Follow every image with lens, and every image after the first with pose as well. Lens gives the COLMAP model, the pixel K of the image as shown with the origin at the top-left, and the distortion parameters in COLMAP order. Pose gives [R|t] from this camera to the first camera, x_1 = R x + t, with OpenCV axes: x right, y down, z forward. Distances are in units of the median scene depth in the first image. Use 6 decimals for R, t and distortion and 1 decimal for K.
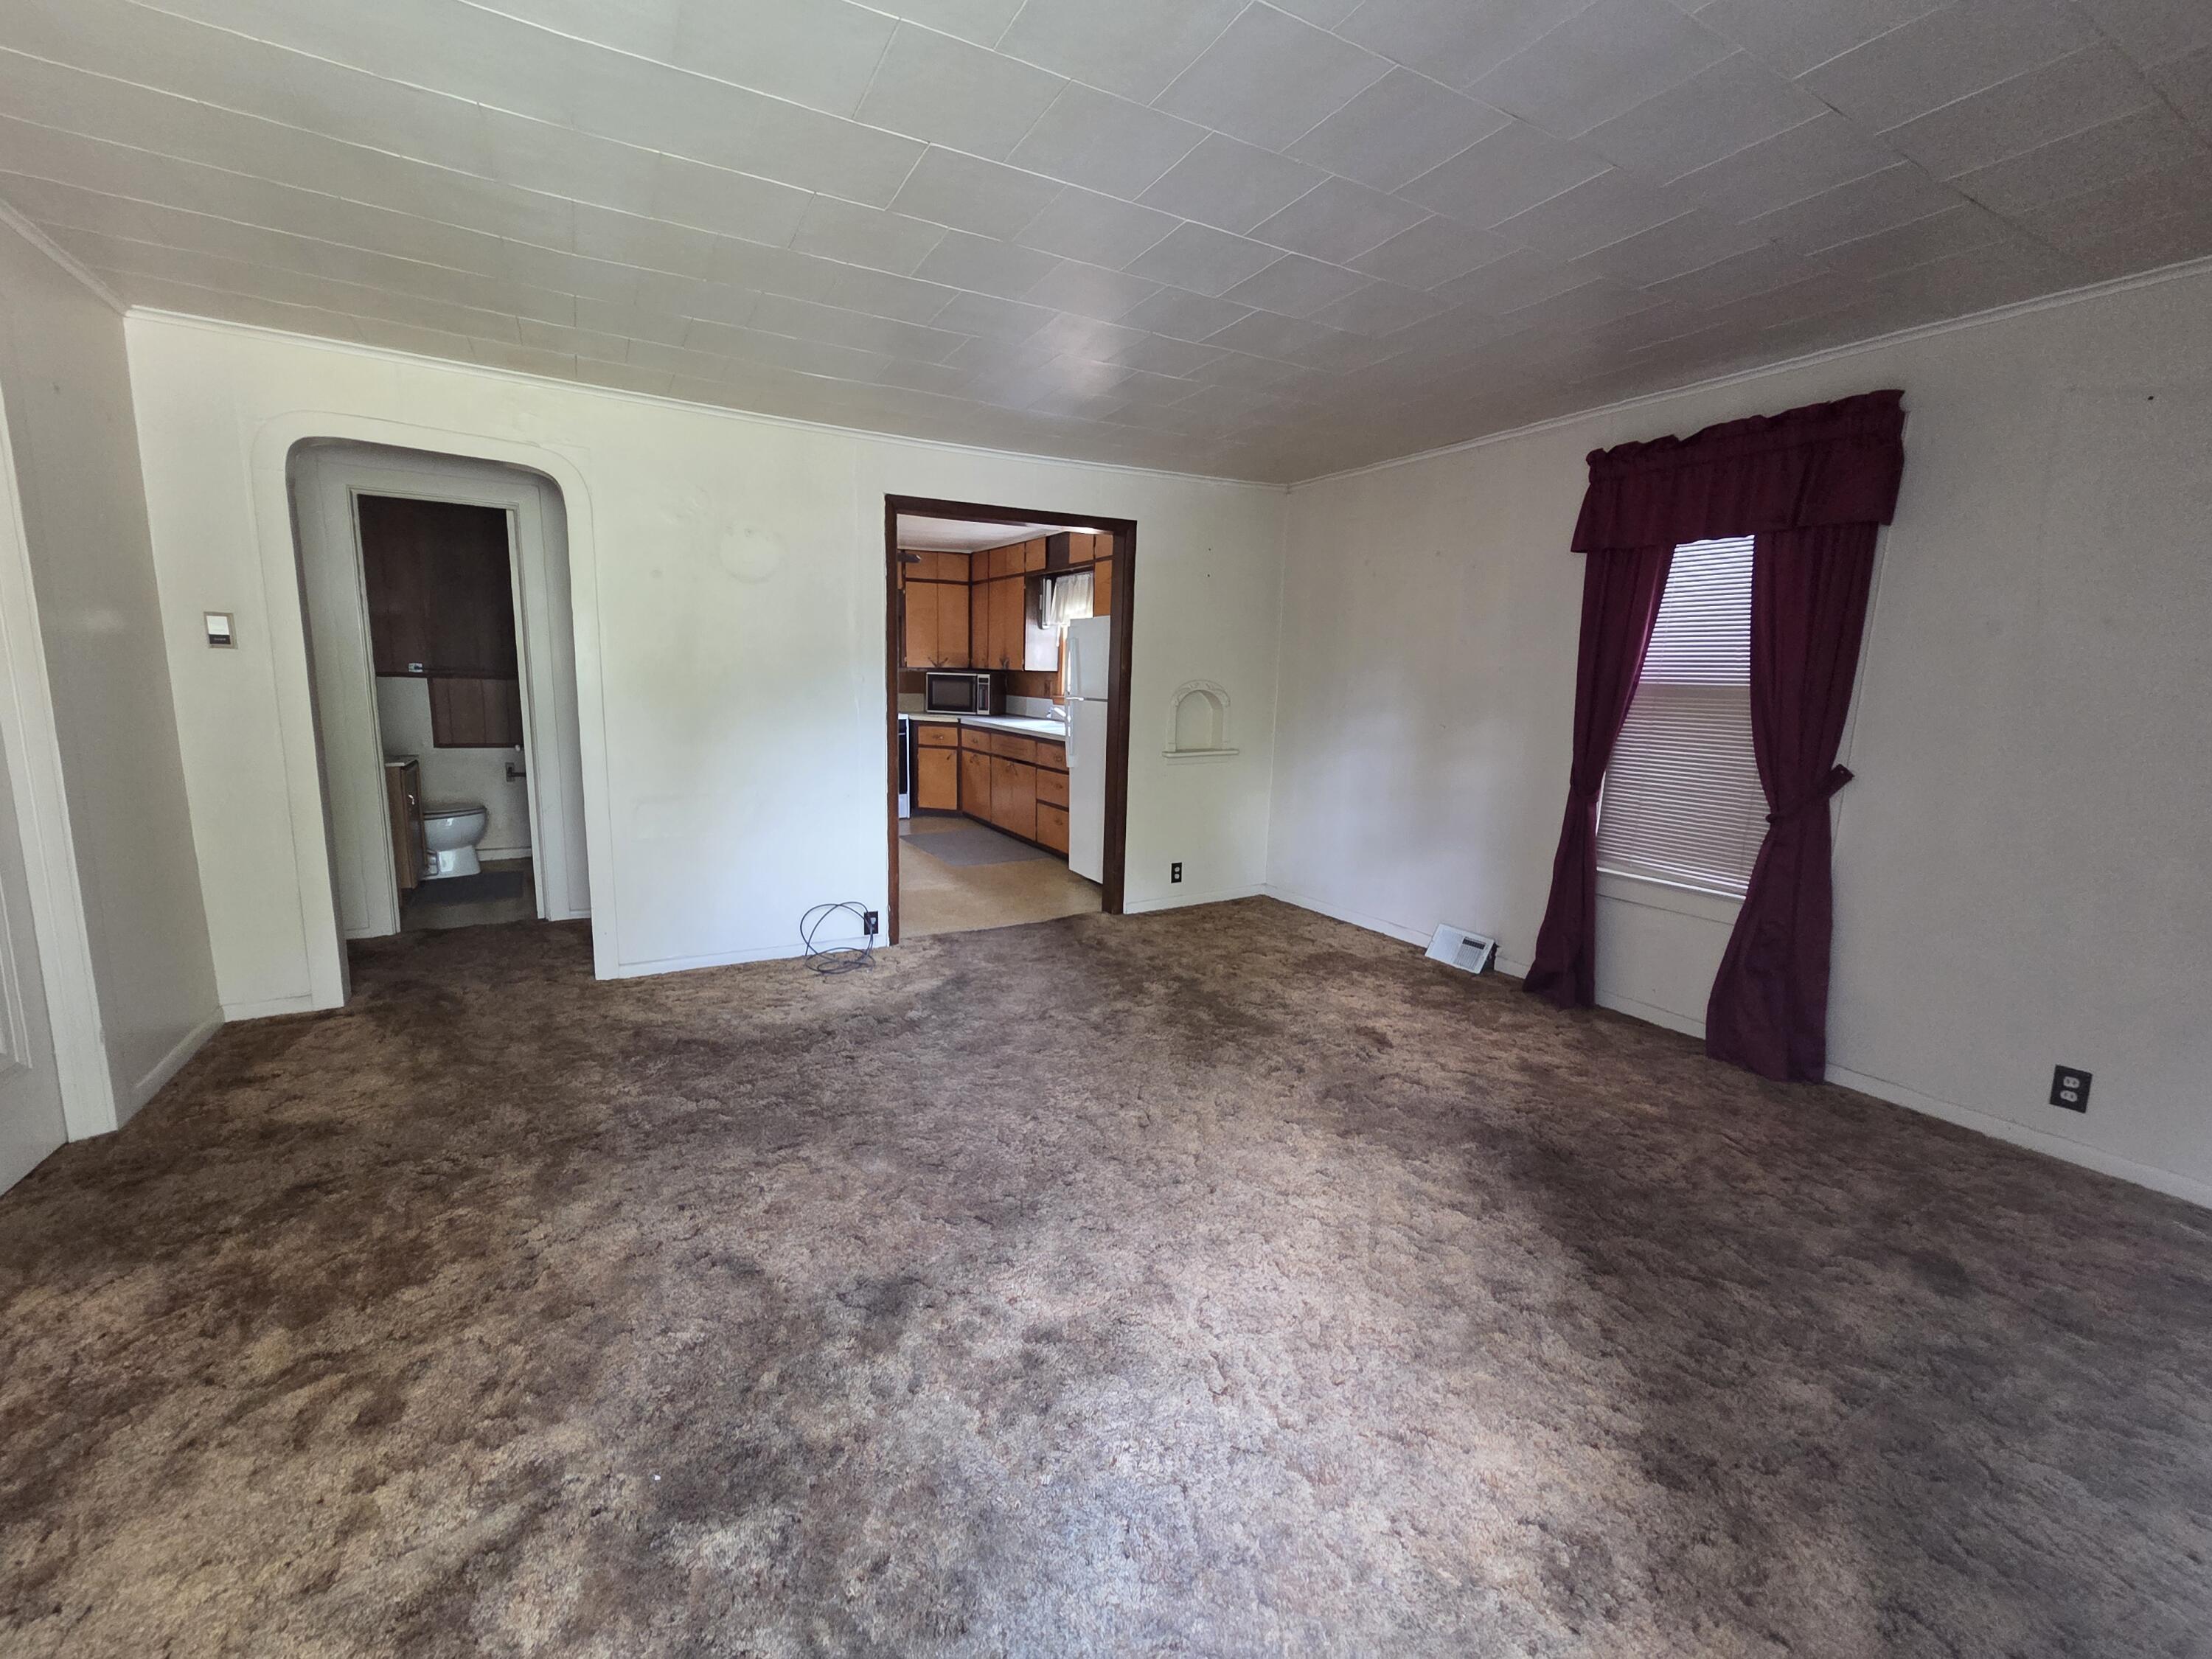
lens RADIAL K [[892.6, 0, 1089.0], [0, 892.6, 809.1], [0, 0, 1]] dist [-0.000696, 0.000158]
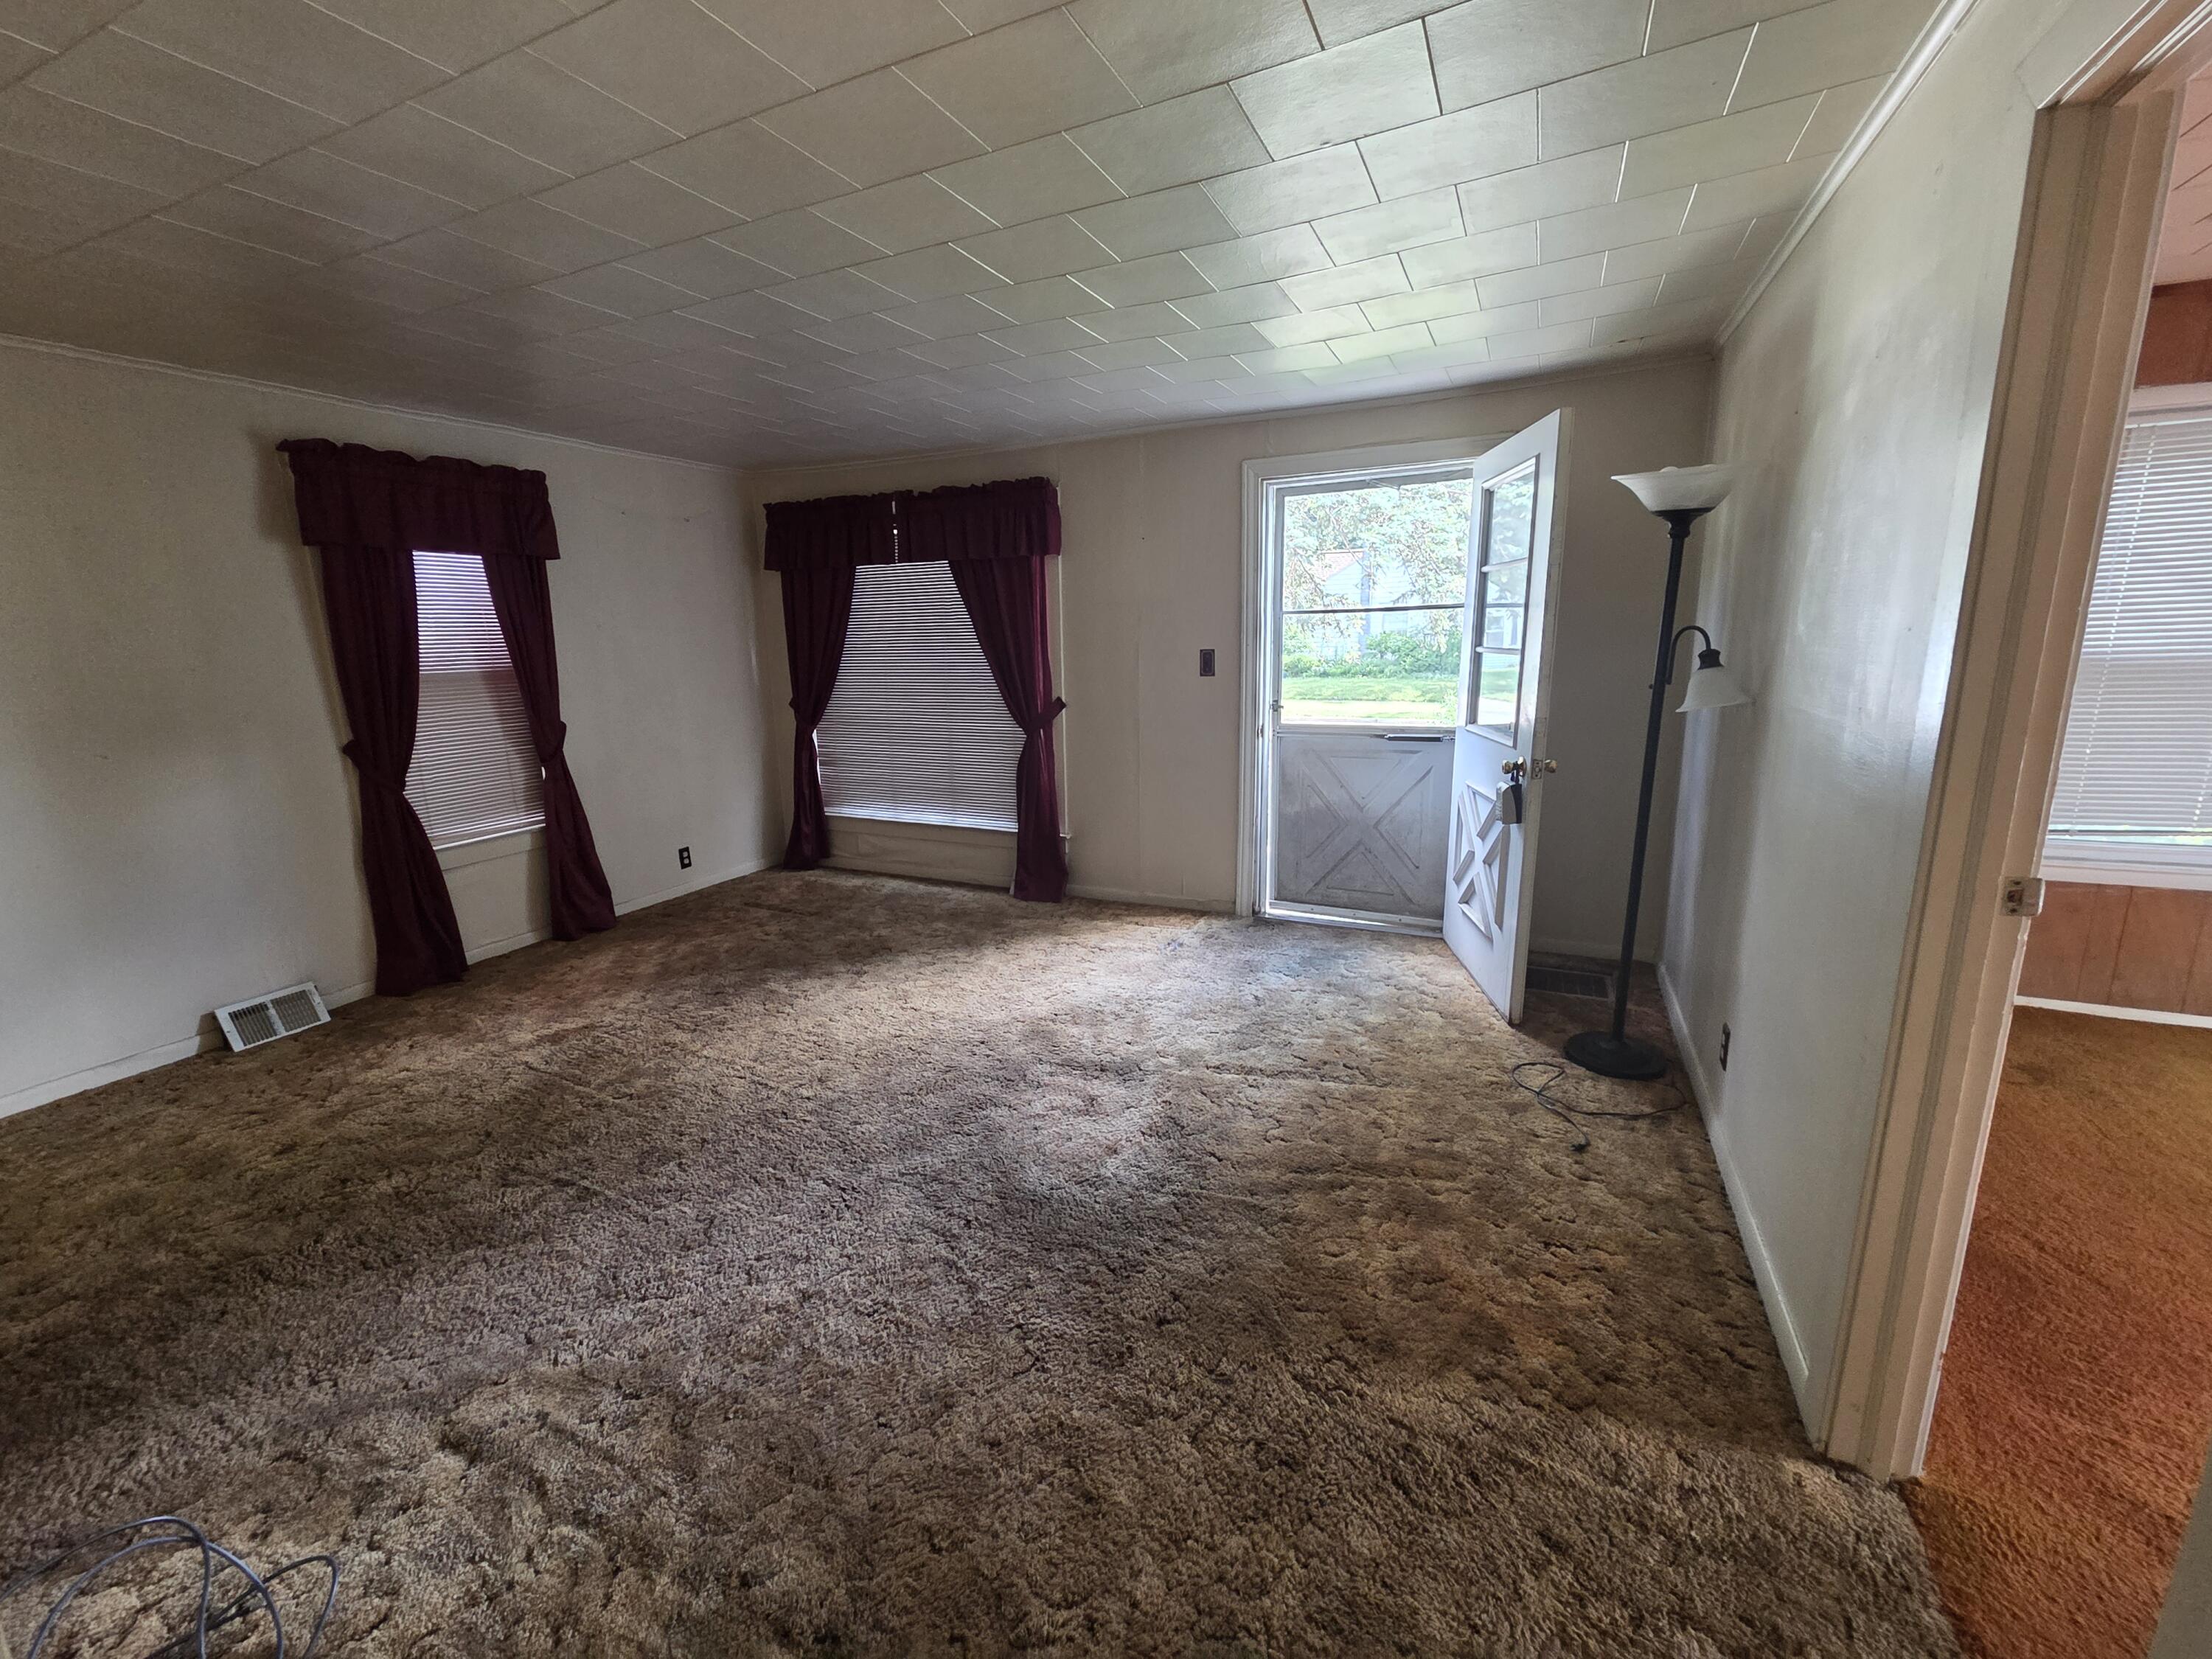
lens RADIAL K [[892.6, 0, 1091.1], [0, 892.6, 808.1], [0, 0, 1]] dist [-0.000696, 0.000158]
pose [[-0.569893, -0.176343, 0.802574, -0.341871], [0.125605, 0.946529, 0.297162, -0.093268], [-0.812063, 0.270158, -0.517271, 0.419864]]
